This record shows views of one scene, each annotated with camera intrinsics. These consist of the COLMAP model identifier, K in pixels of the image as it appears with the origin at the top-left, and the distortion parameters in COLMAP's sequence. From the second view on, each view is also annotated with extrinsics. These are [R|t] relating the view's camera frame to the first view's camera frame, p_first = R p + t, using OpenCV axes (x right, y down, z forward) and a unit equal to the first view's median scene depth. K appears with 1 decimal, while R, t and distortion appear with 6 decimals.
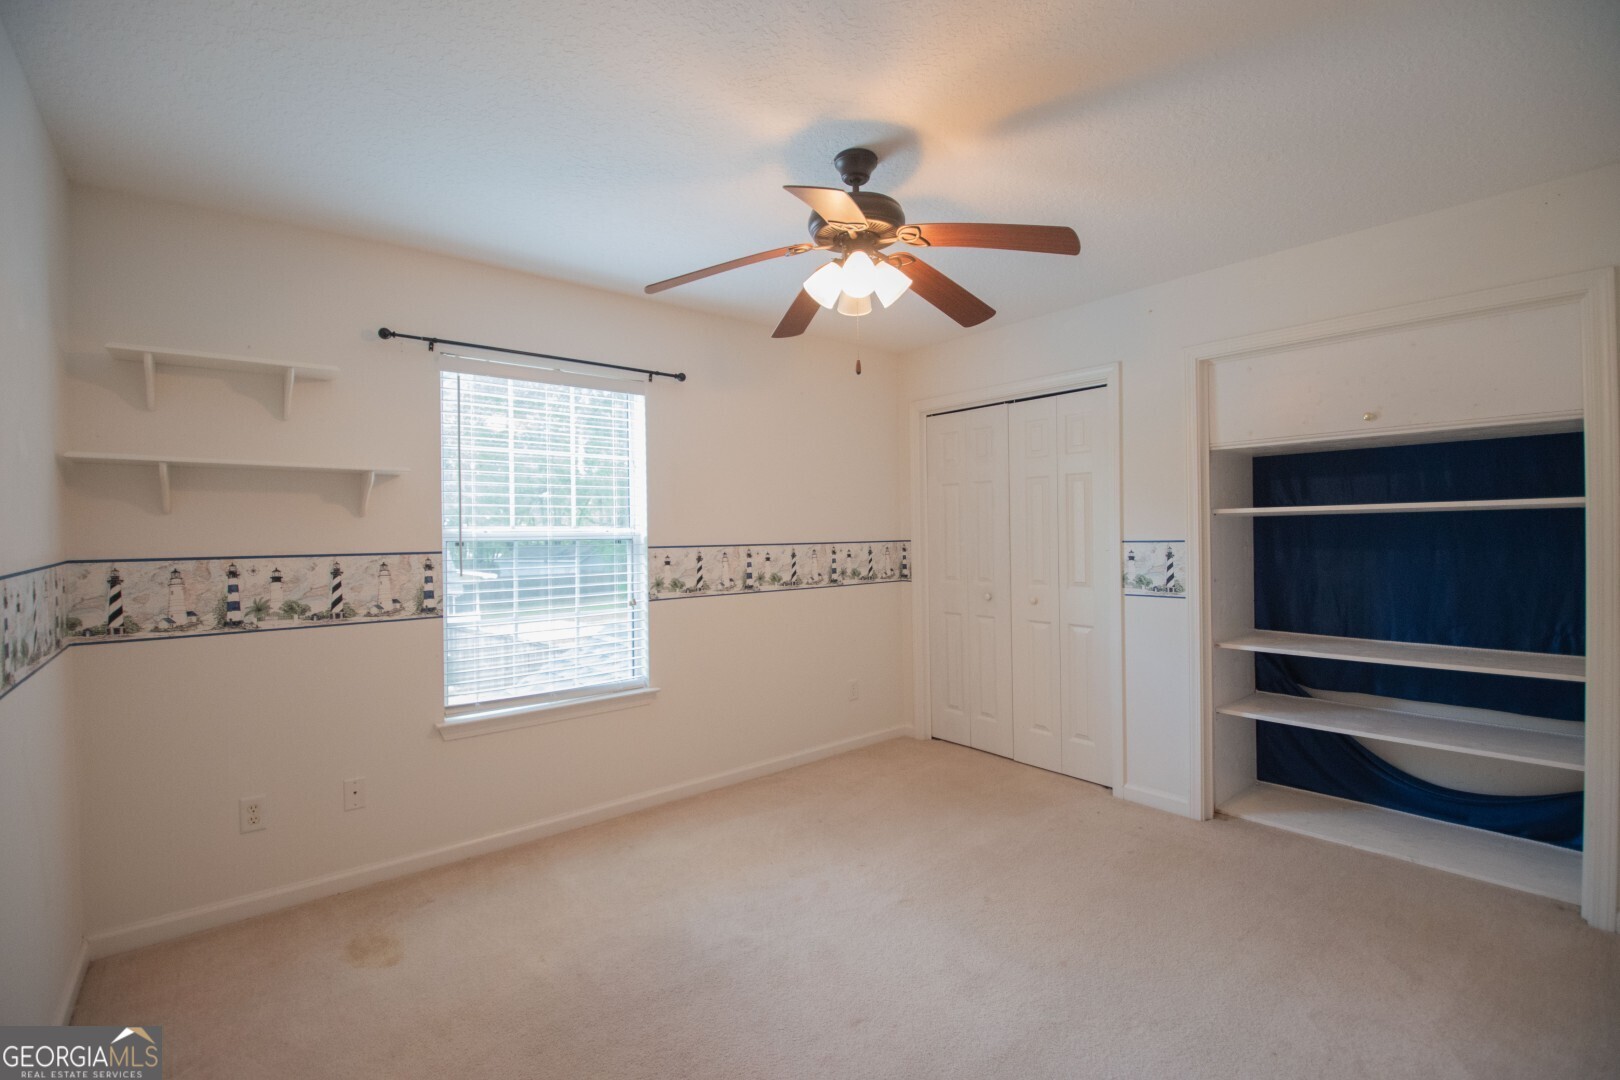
lens RADIAL K [[712.1, 0, 819.8], [0, 712.1, 528.2], [0, 0, 1]] dist [0.038403, -0.036458]
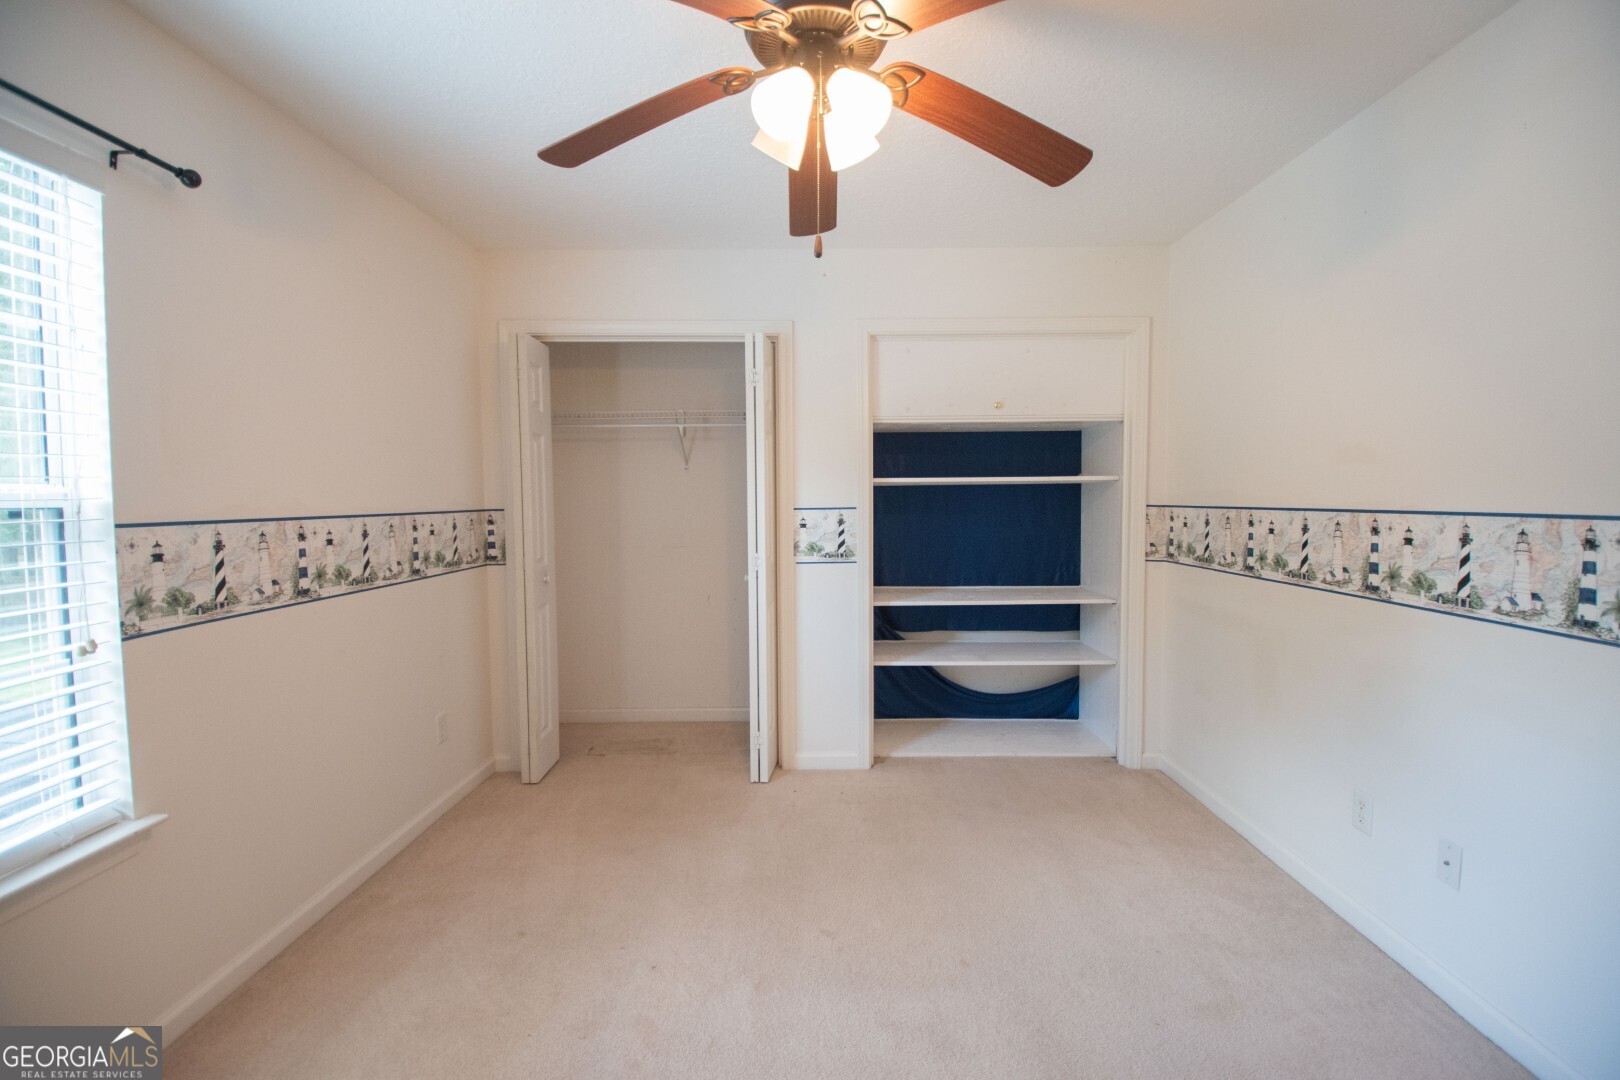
lens RADIAL K [[712.1, 0, 819.8], [0, 712.1, 528.2], [0, 0, 1]] dist [0.038403, -0.036458]
pose [[0.650062, -0.025035, 0.759468, -0.293908], [-0.006193, 0.999249, 0.038240, 0.007808], [-0.759856, -0.029562, 0.649419, 0.349479]]
